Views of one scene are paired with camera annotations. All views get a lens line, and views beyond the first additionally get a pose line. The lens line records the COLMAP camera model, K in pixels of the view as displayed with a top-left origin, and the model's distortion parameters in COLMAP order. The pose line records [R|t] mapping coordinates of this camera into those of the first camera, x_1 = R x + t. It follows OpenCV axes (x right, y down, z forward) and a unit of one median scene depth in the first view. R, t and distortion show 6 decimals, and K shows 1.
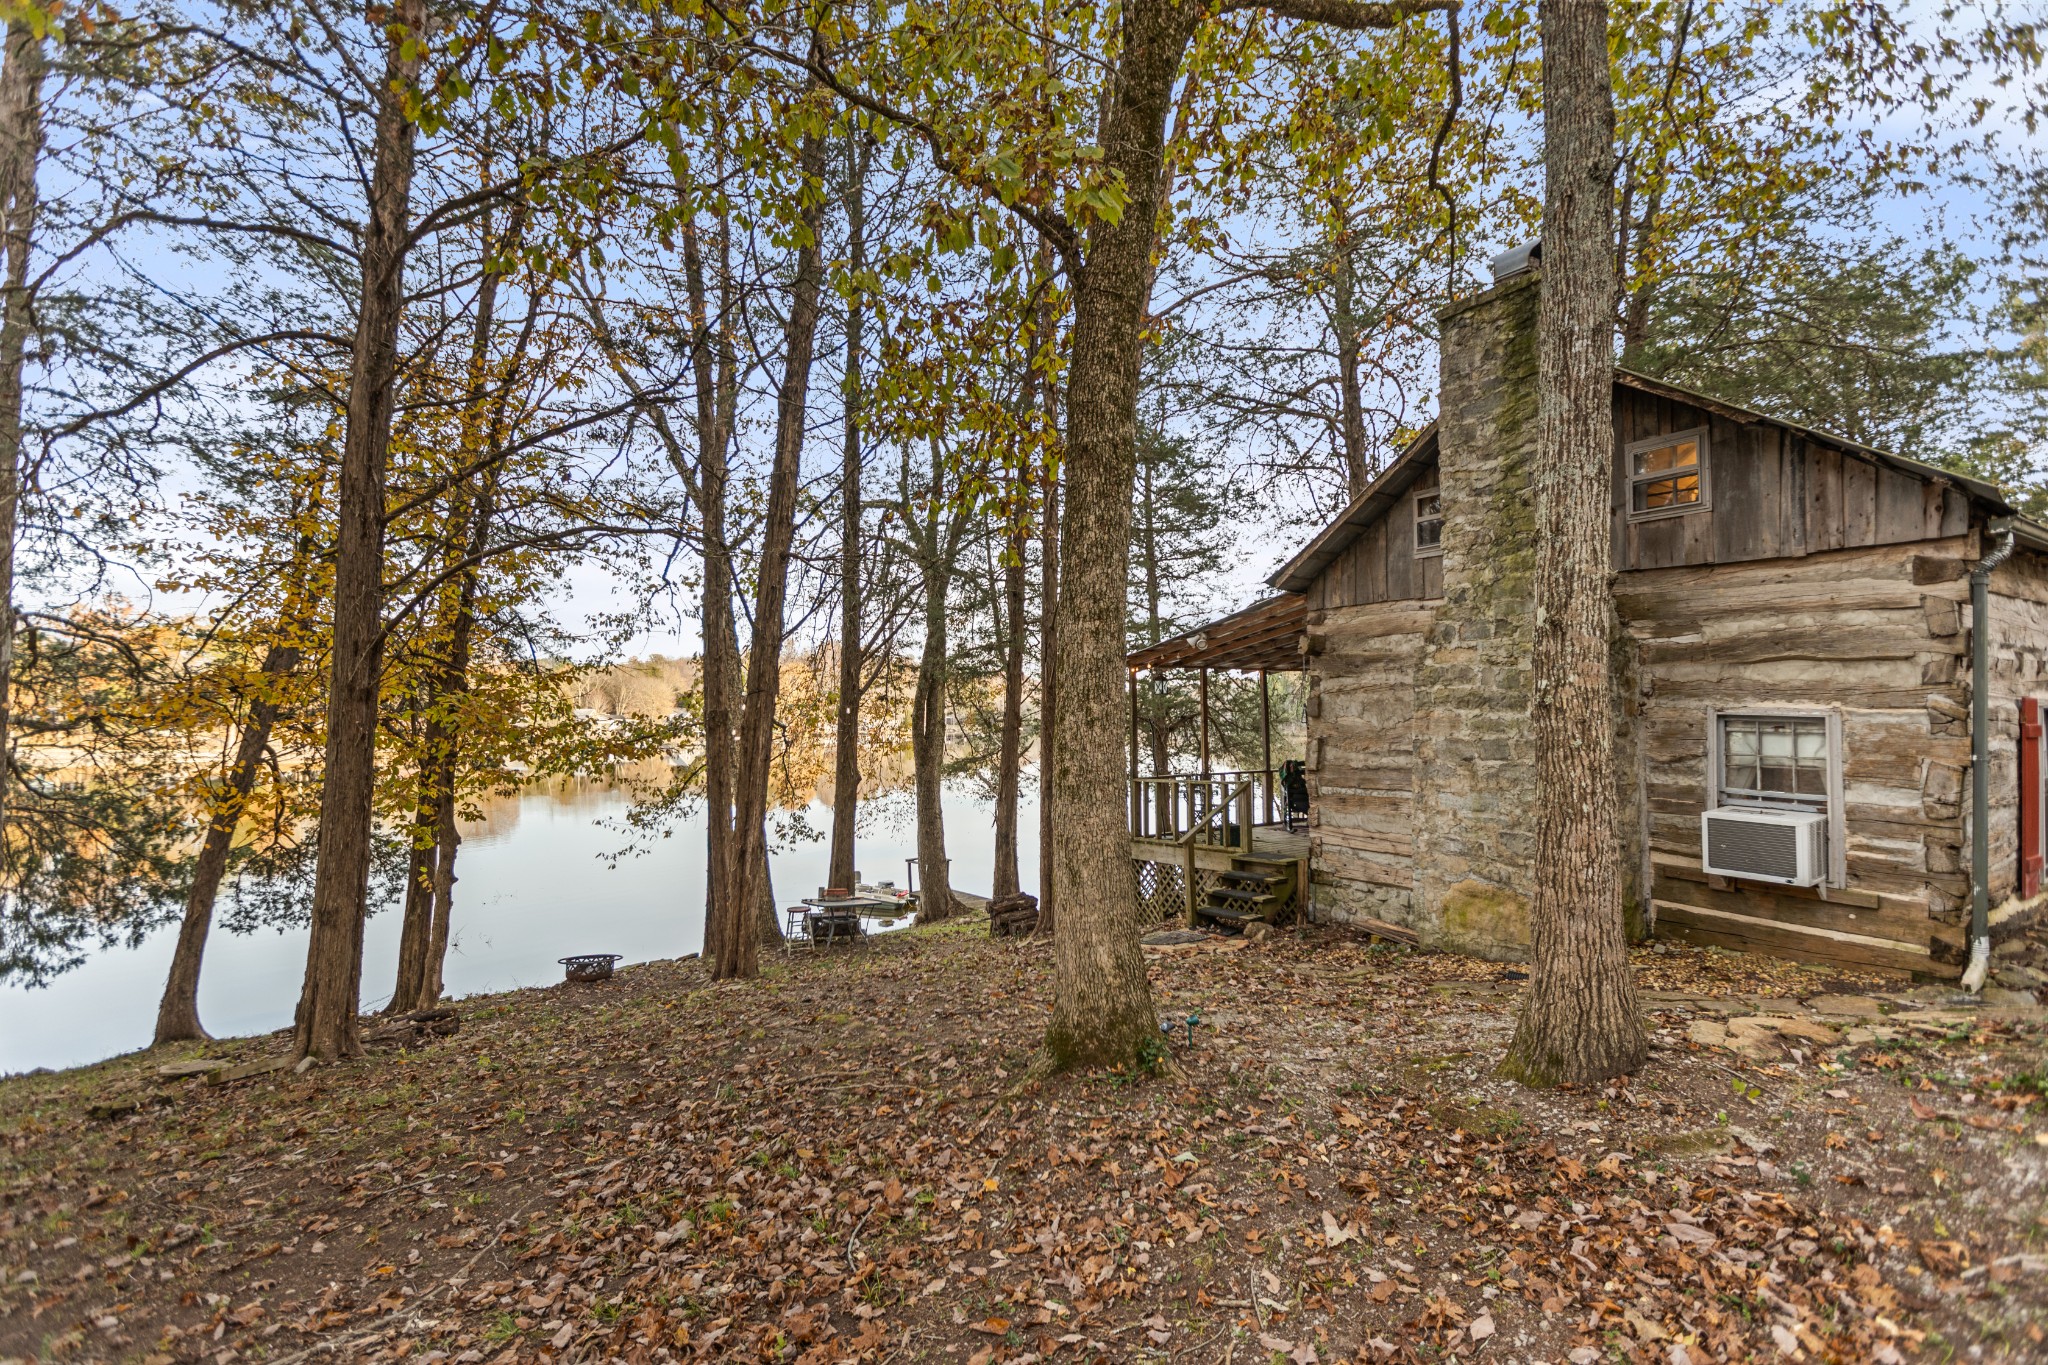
lens RADIAL K [[905.0, 0, 1018.6], [0, 905.0, 681.4], [0, 0, 1]] dist [0.003376, -0.002291]
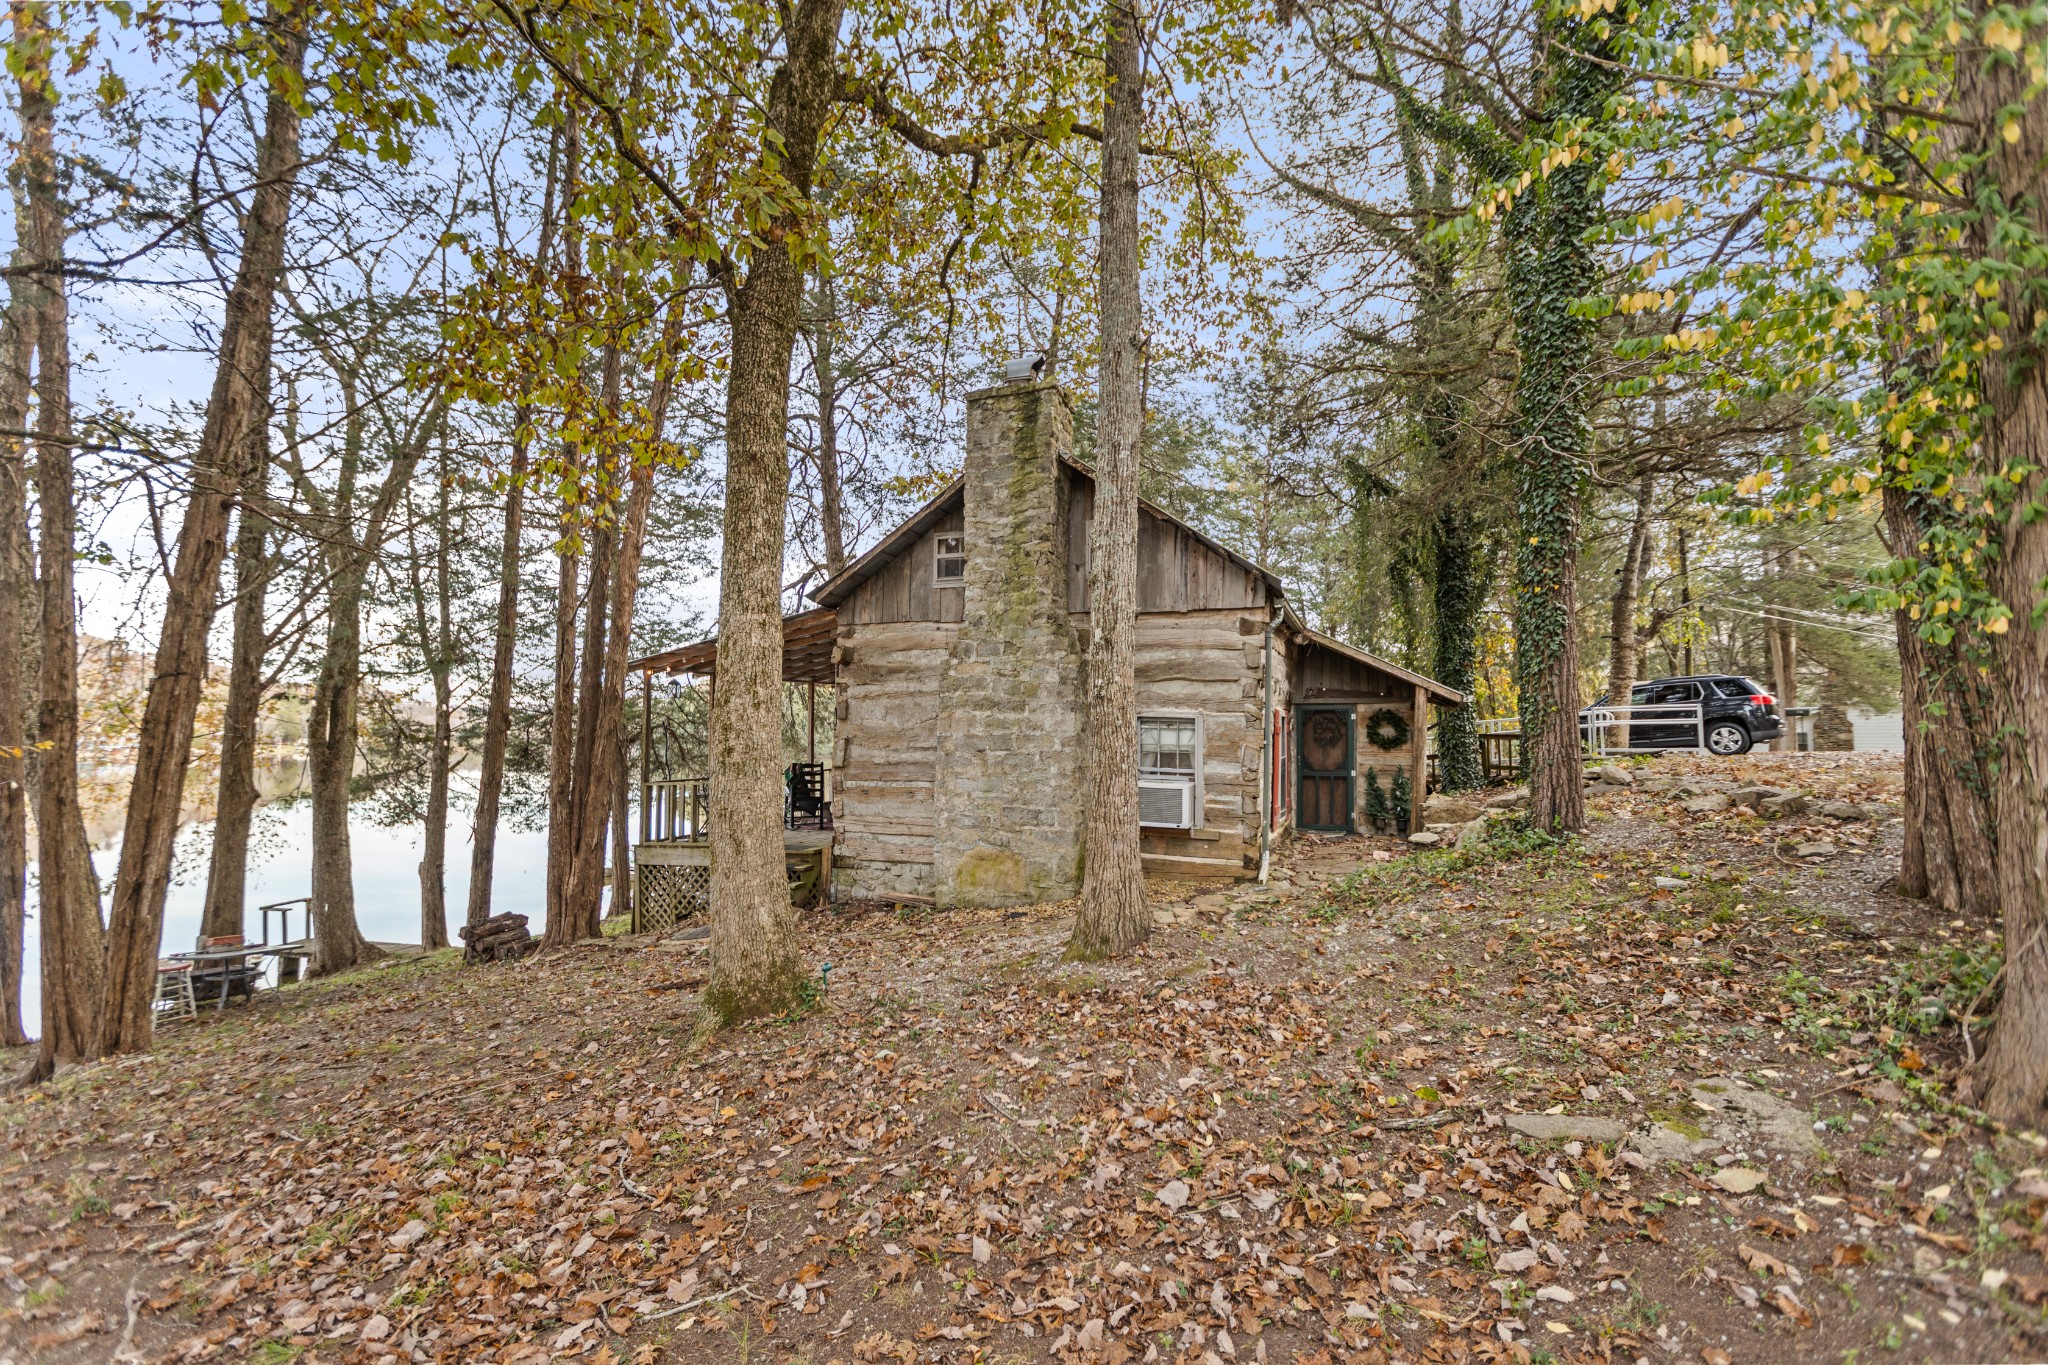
lens RADIAL K [[905.0, 0, 1013.8], [0, 905.0, 683.7], [0, 0, 1]] dist [0.003376, -0.002291]
pose [[0.809698, 0.040859, 0.585423, -0.214168], [-0.028404, 0.999133, -0.030447, 0.030805], [-0.586159, 0.008025, 0.810156, -0.050737]]
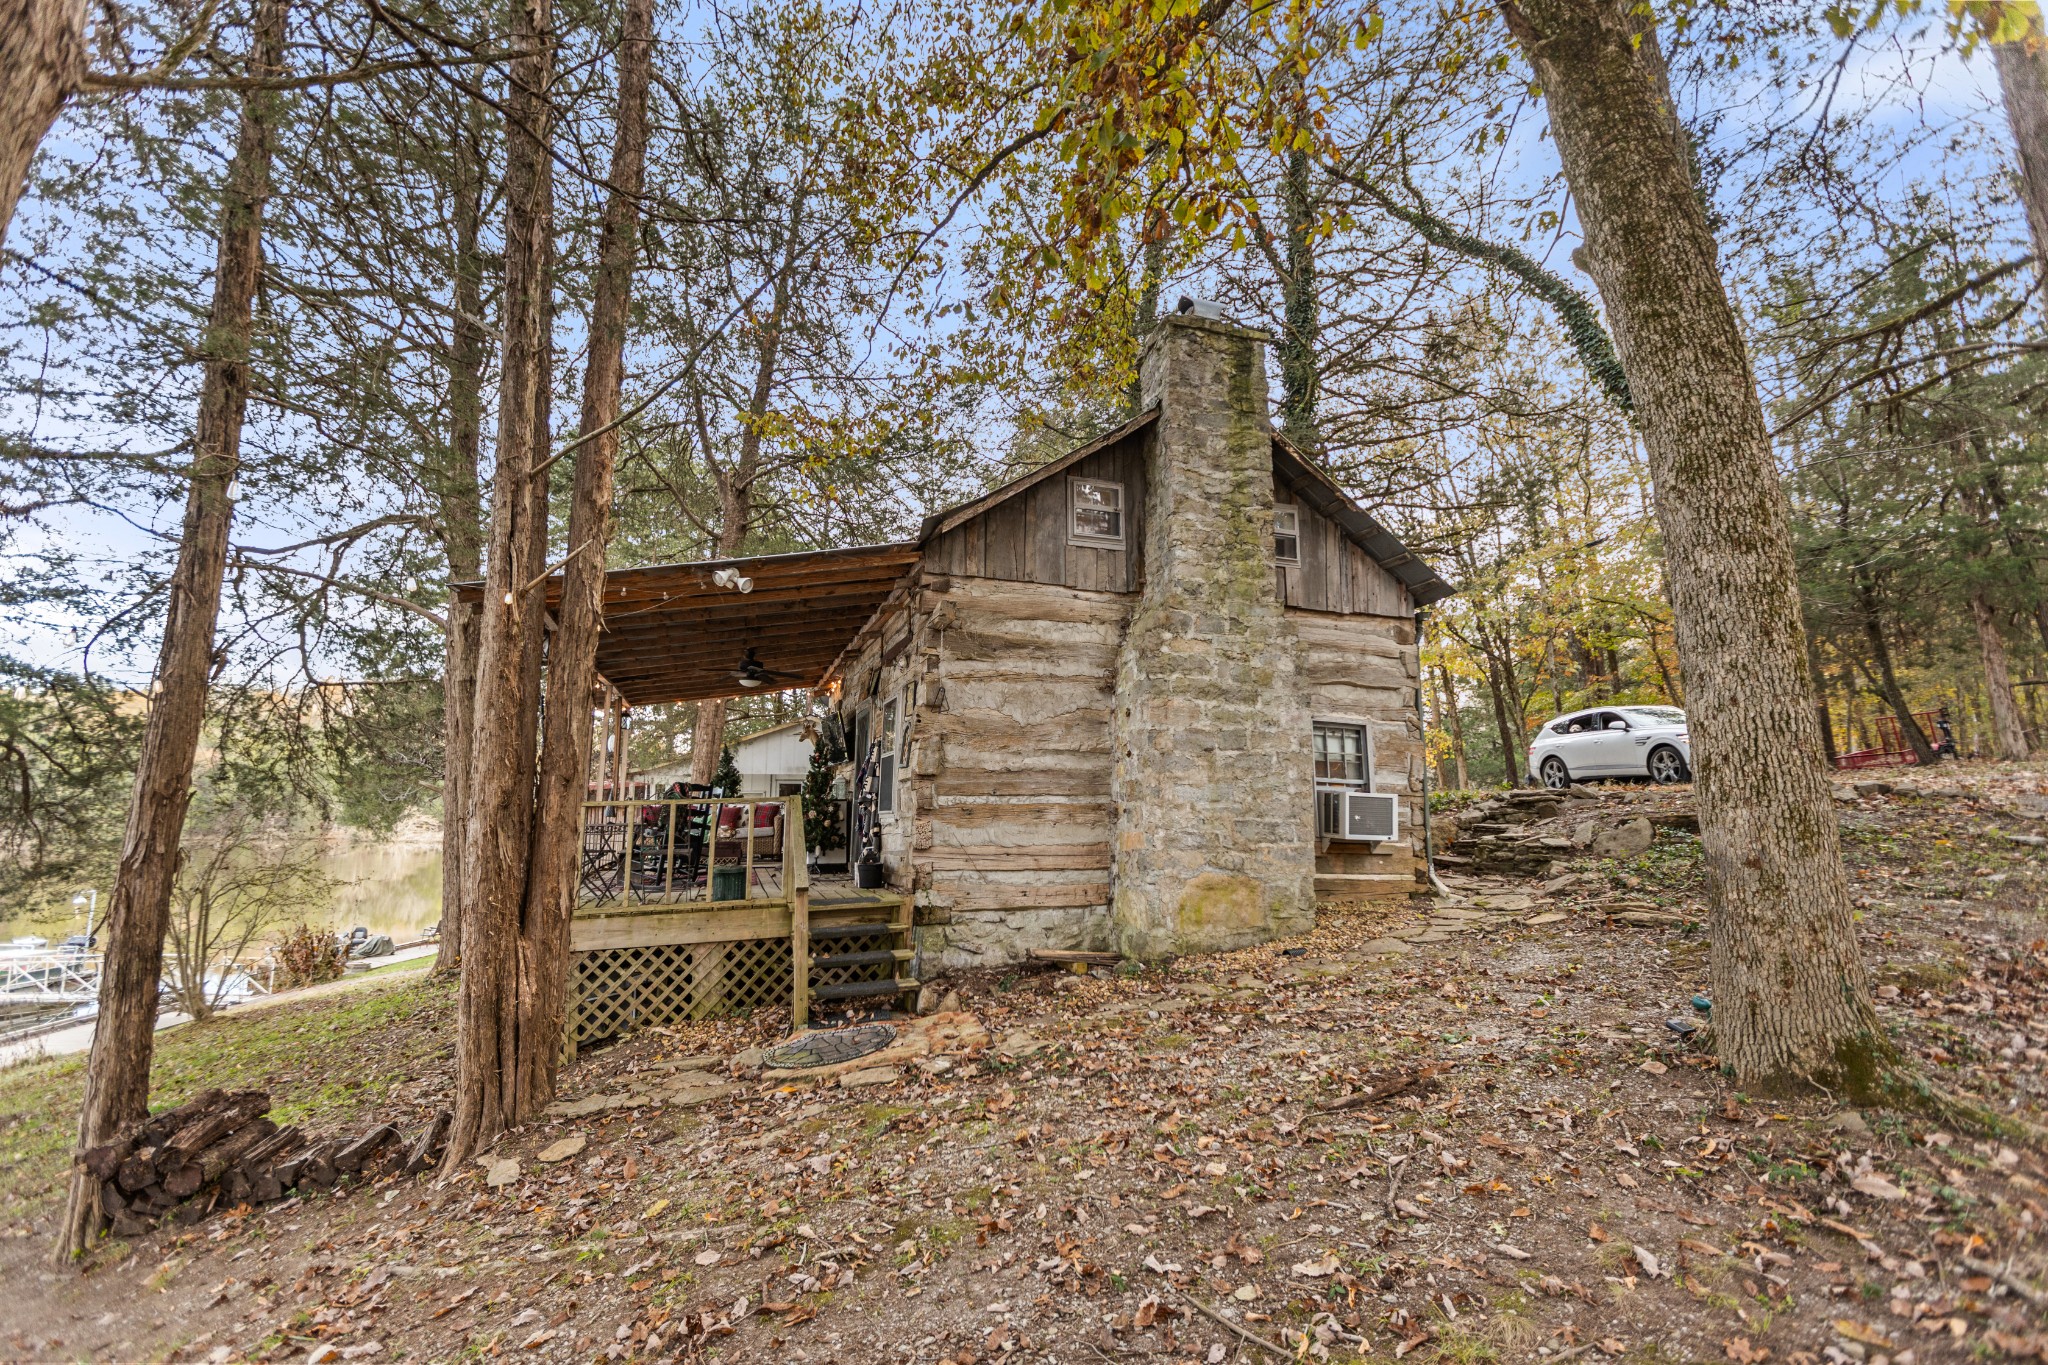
lens RADIAL K [[905.0, 0, 1020.7], [0, 905.0, 682.0], [0, 0, 1]] dist [0.003376, -0.002291]
pose [[0.252387, 0.147496, 0.956319, -0.533907], [-0.044344, 0.989039, -0.140840, 0.166062], [-0.966610, -0.006861, 0.256161, 0.967585]]
